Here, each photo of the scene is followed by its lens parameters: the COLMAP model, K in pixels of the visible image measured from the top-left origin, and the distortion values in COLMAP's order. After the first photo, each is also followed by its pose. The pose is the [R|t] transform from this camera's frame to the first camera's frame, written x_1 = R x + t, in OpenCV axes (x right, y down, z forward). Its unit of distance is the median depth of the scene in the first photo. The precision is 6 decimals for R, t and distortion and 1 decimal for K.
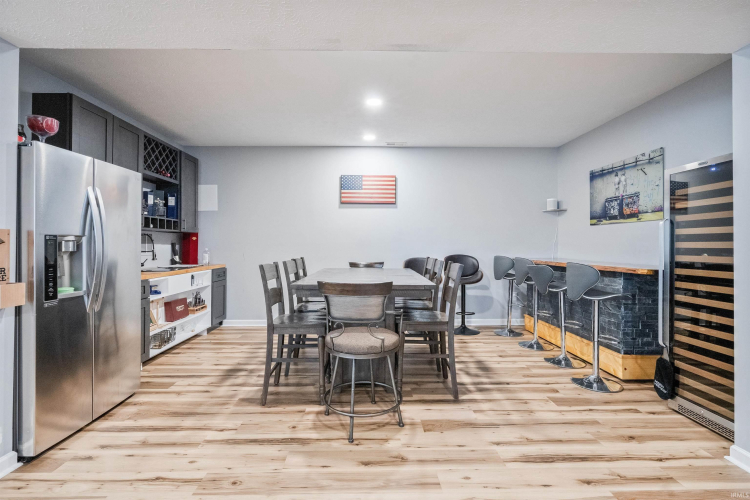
lens RADIAL K [[349.2, 0, 373.2], [0, 349.2, 243.1], [0, 0, 1]] dist [-0.001519, -0.000391]
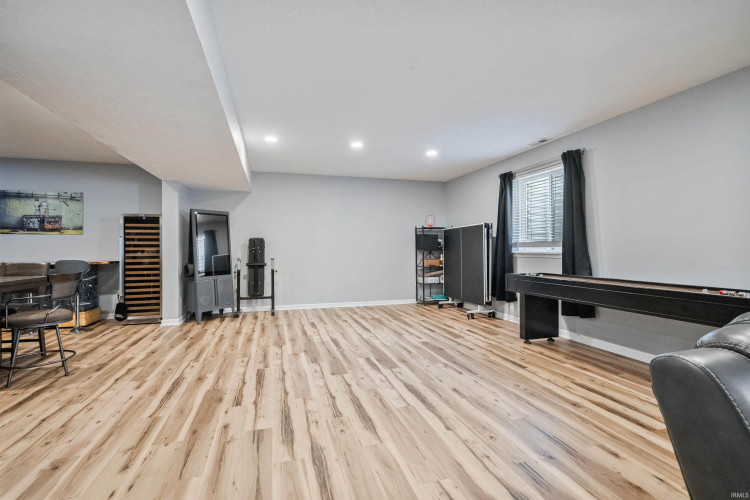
lens RADIAL K [[349.2, 0, 373.2], [0, 349.2, 243.1], [0, 0, 1]] dist [-0.001519, -0.000391]
pose [[-0.268431, 0.016340, 0.963160, -1.185992], [-0.001896, 0.999845, -0.017491, 0.002915], [-0.963297, -0.006521, -0.268358, 0.066296]]
